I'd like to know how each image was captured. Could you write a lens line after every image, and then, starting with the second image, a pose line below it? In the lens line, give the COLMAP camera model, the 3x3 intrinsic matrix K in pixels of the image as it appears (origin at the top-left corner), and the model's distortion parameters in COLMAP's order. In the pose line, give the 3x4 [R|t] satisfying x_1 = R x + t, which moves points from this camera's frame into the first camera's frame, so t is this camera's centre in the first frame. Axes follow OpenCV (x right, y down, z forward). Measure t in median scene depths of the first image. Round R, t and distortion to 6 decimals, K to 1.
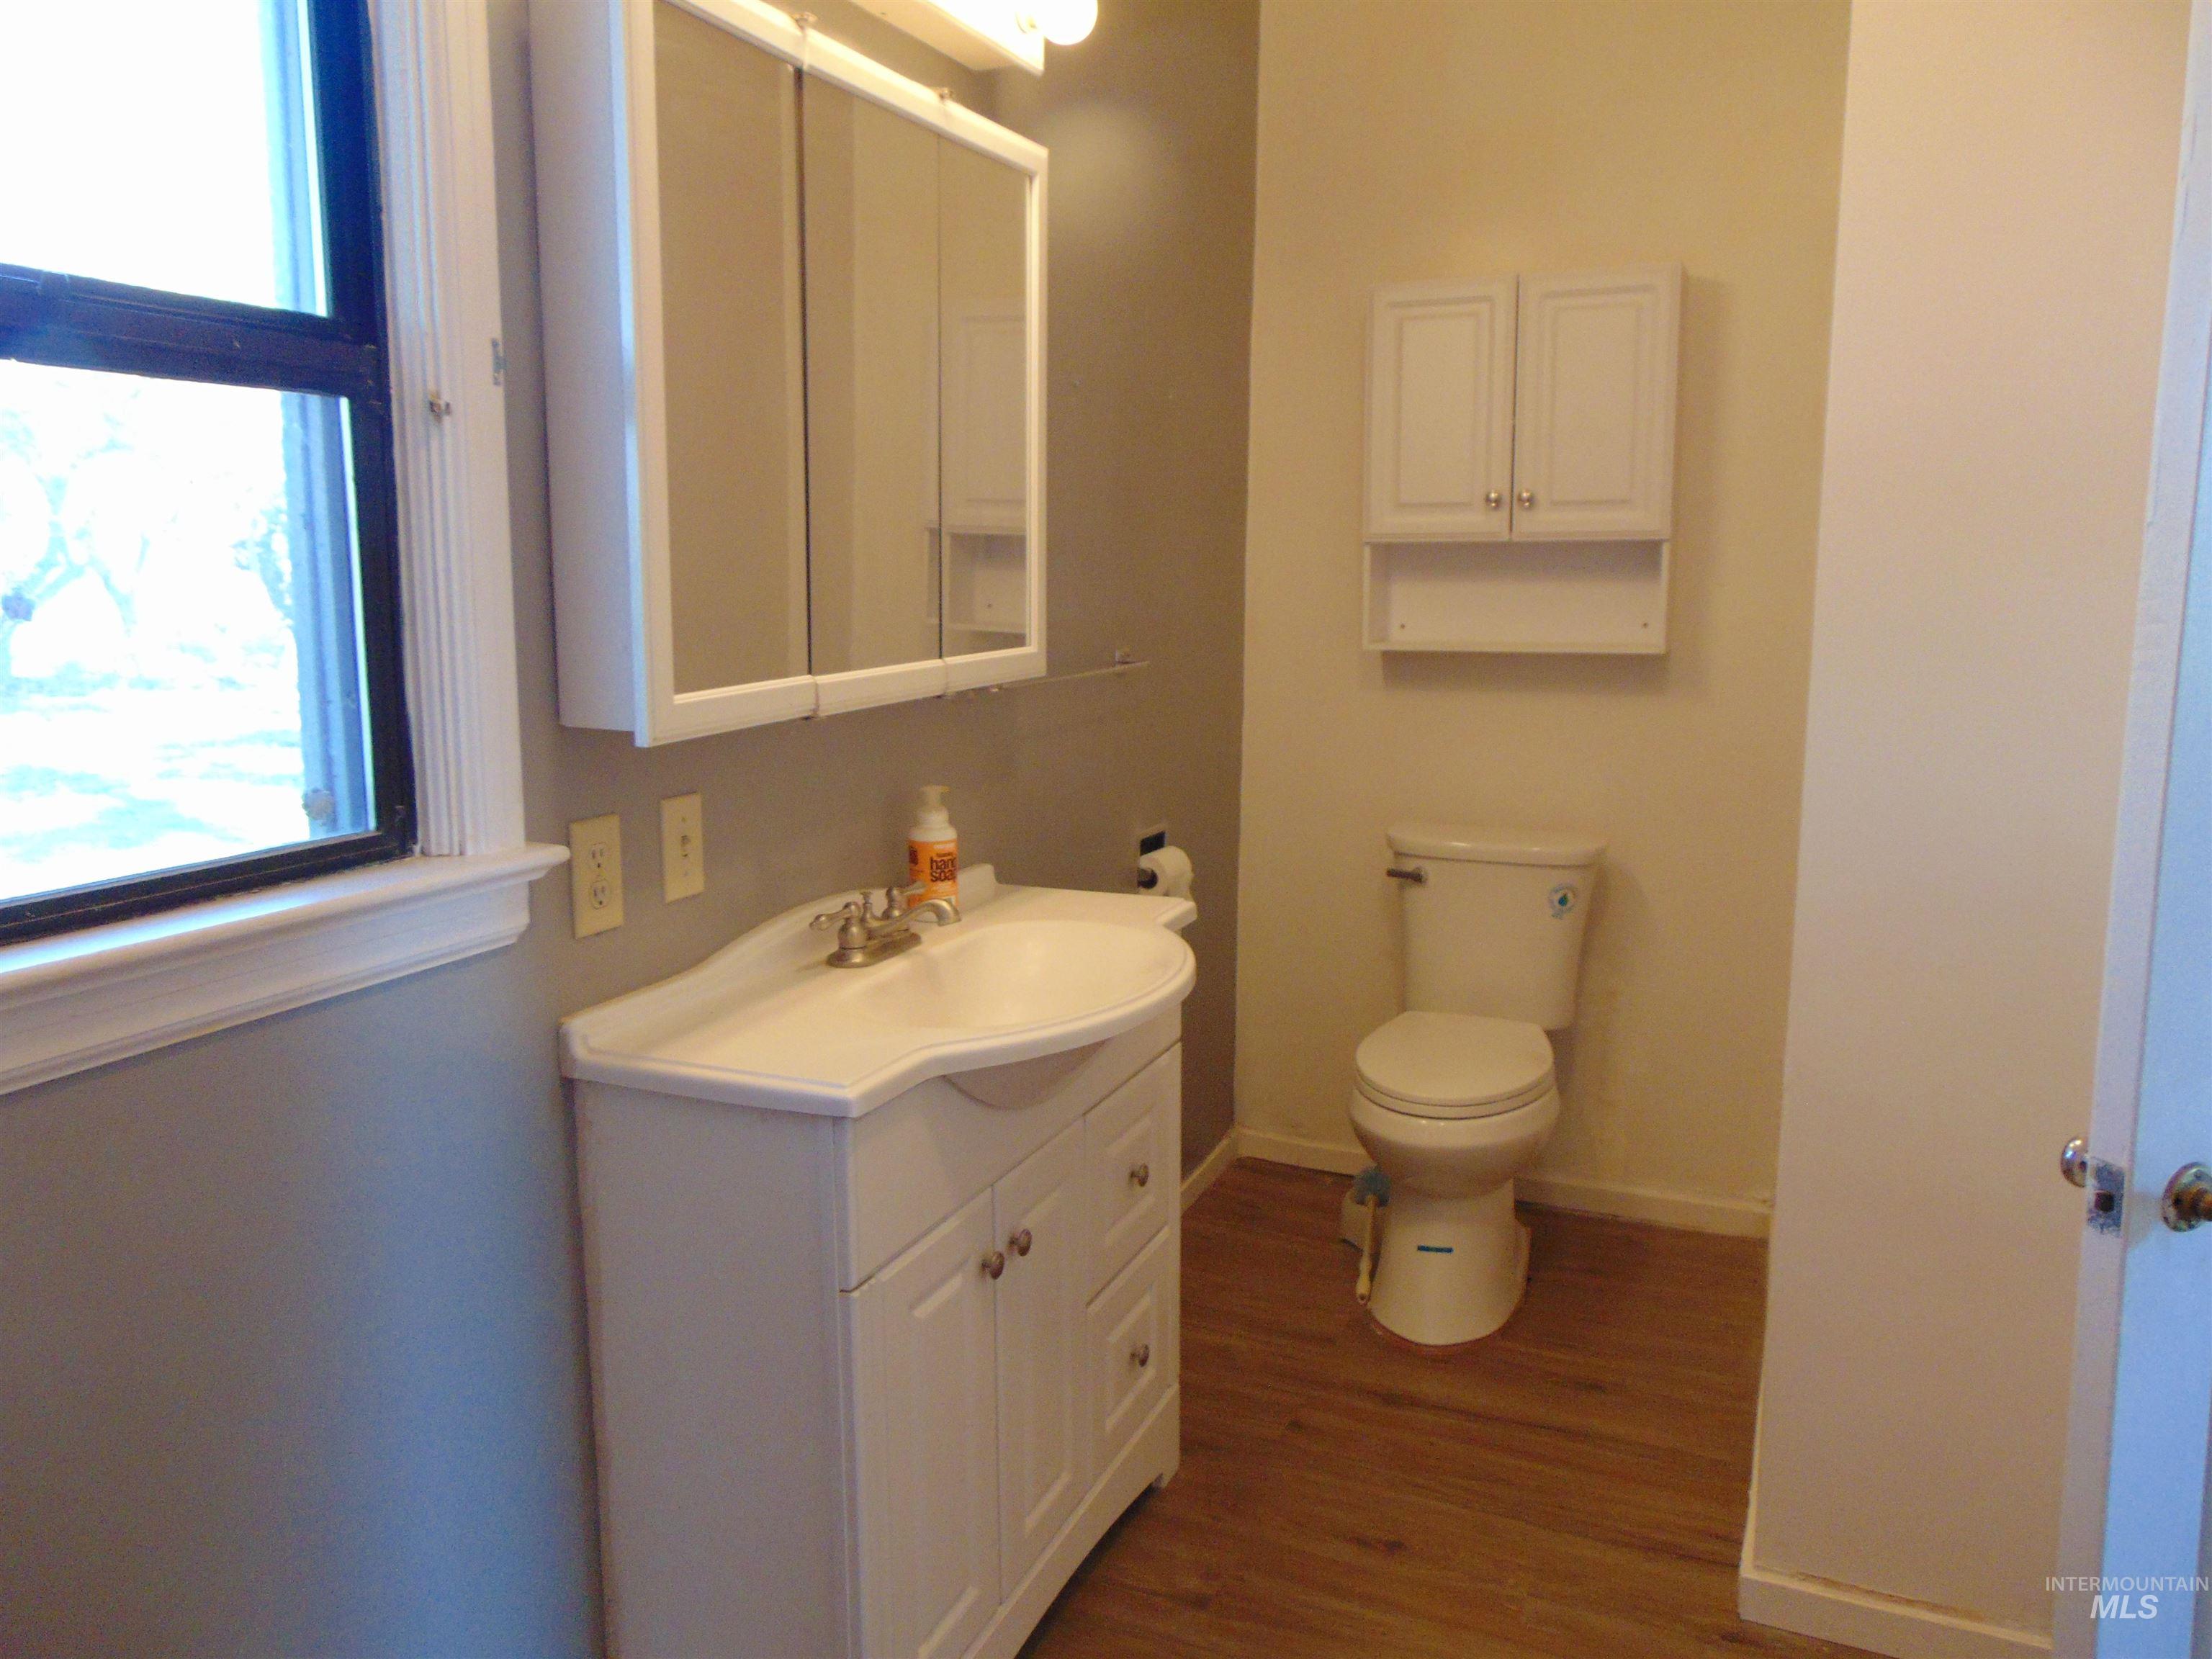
lens RADIAL K [[1636.1, 0, 1106.0], [0, 1636.1, 829.5], [0, 0, 1]] dist [-0.022418, 0.059888]
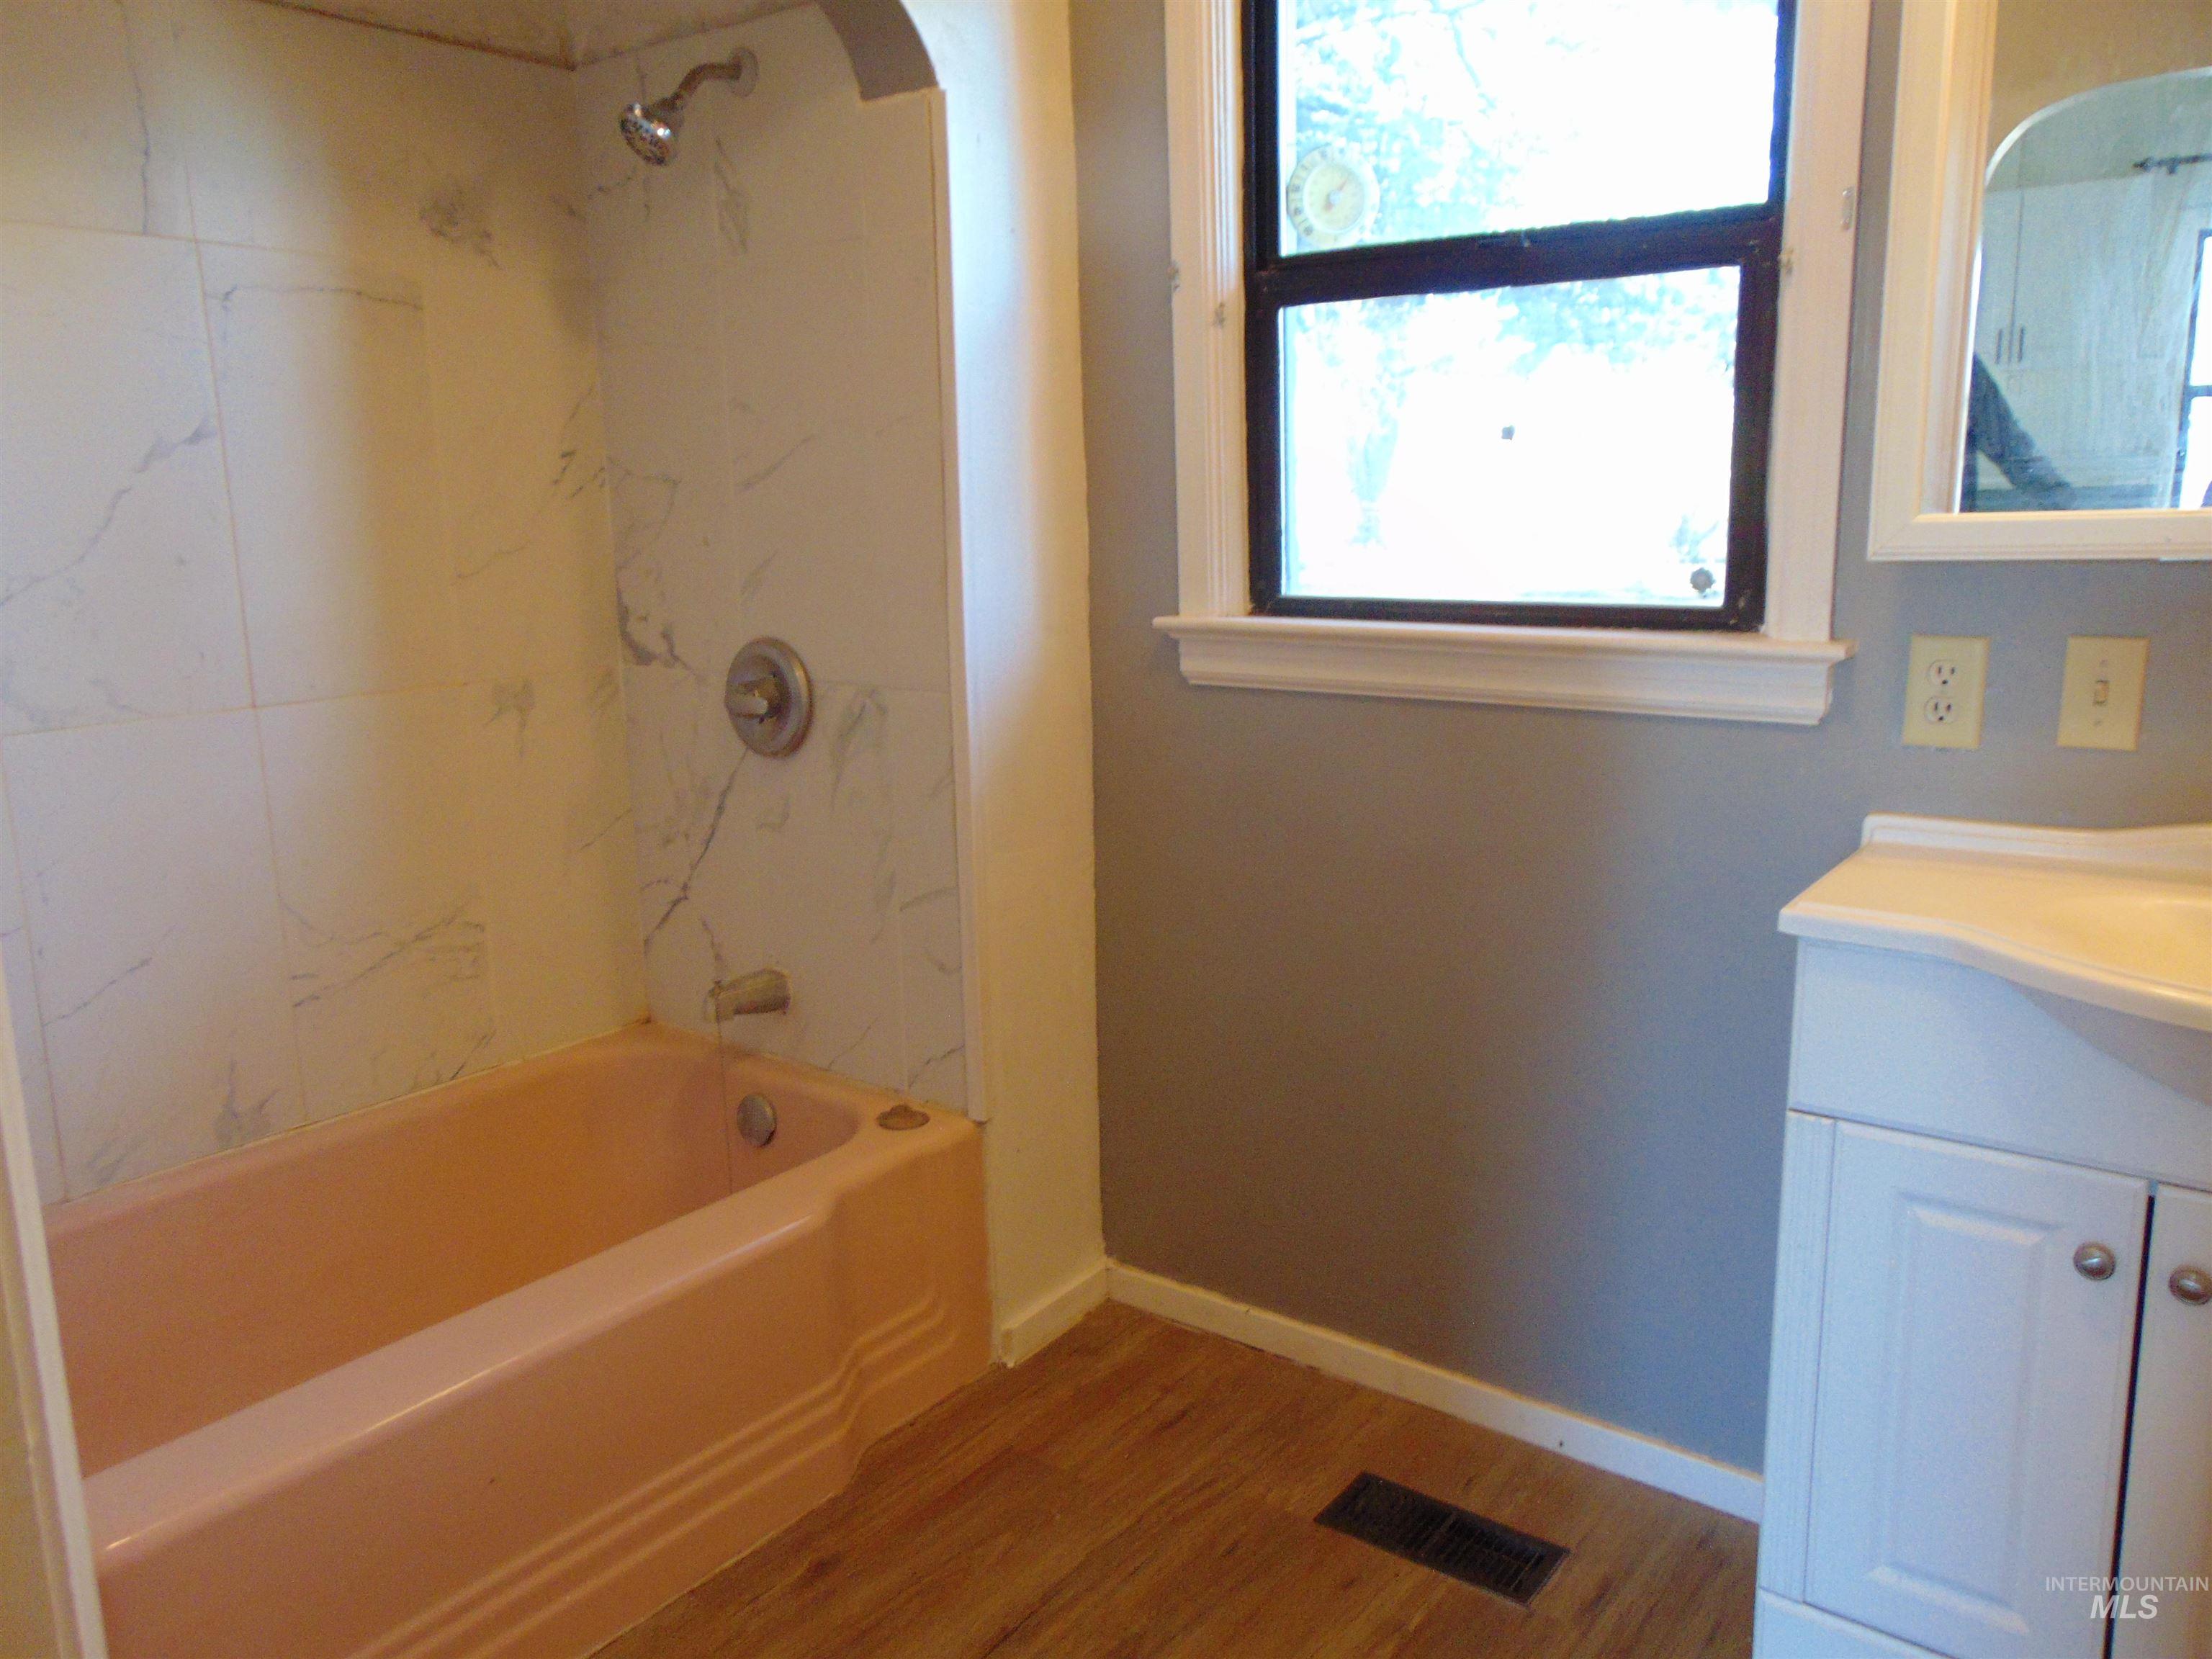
lens RADIAL K [[1636.1, 0, 1106.0], [0, 1636.1, 829.5], [0, 0, 1]] dist [-0.022418, 0.059888]
pose [[-0.249059, 0.202767, -0.947024, 0.891296], [-0.141439, 0.959739, 0.242687, -0.070019], [0.958105, 0.194389, -0.210352, 0.778419]]
